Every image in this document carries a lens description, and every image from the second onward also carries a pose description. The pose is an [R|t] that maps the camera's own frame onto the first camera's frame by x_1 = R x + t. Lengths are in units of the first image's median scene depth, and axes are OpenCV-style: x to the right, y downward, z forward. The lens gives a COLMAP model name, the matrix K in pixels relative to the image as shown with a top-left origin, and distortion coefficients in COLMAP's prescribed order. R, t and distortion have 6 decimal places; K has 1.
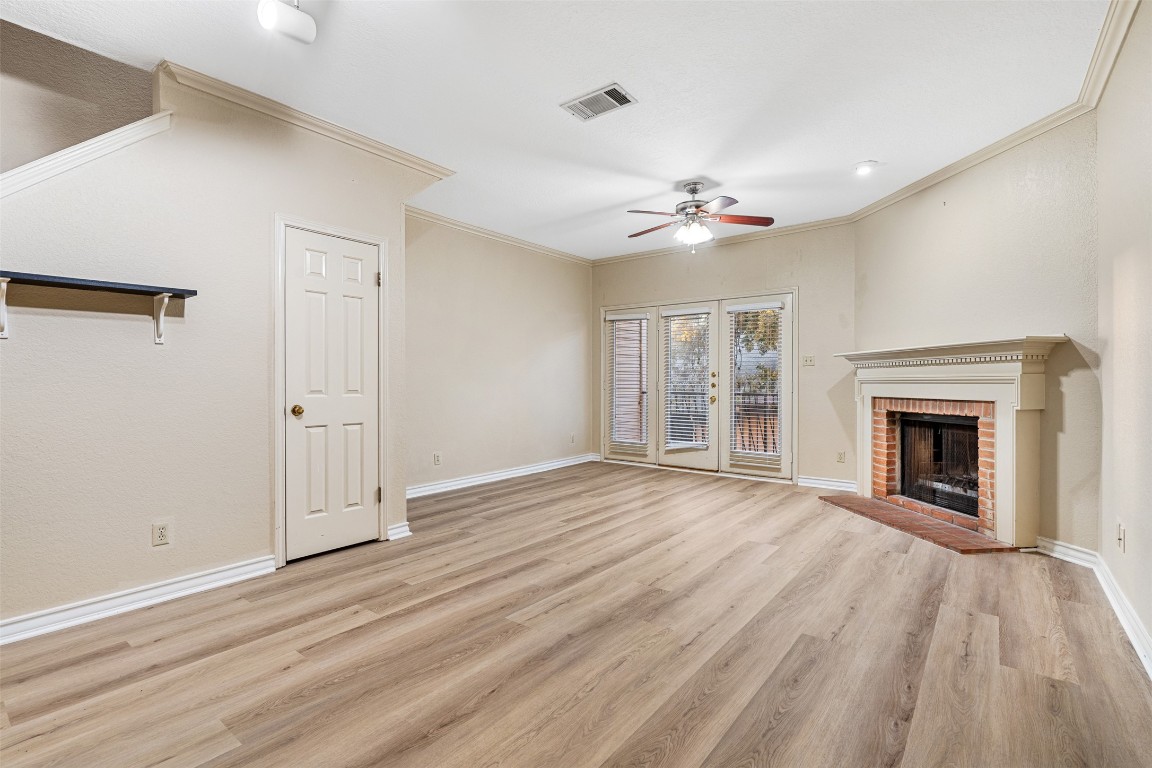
lens RADIAL K [[520.5, 0, 570.5], [0, 520.5, 382.0], [0, 0, 1]] dist [-0.006145, 0.000569]
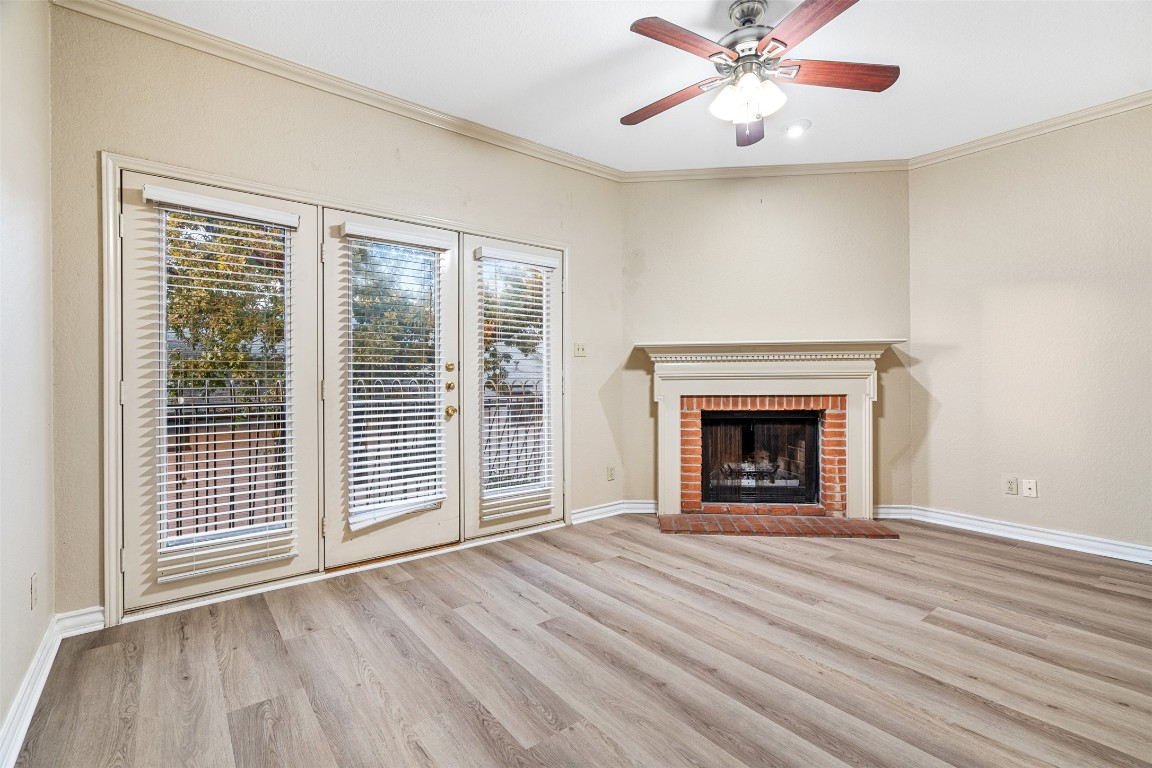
lens RADIAL K [[520.5, 0, 575.0], [0, 520.5, 377.9], [0, 0, 1]] dist [-0.006145, 0.000569]
pose [[0.216660, -0.002043, 0.976245, -0.335136], [0.007307, 0.999973, 0.000471, -0.003128], [-0.976220, 0.007031, 0.216669, 1.106609]]
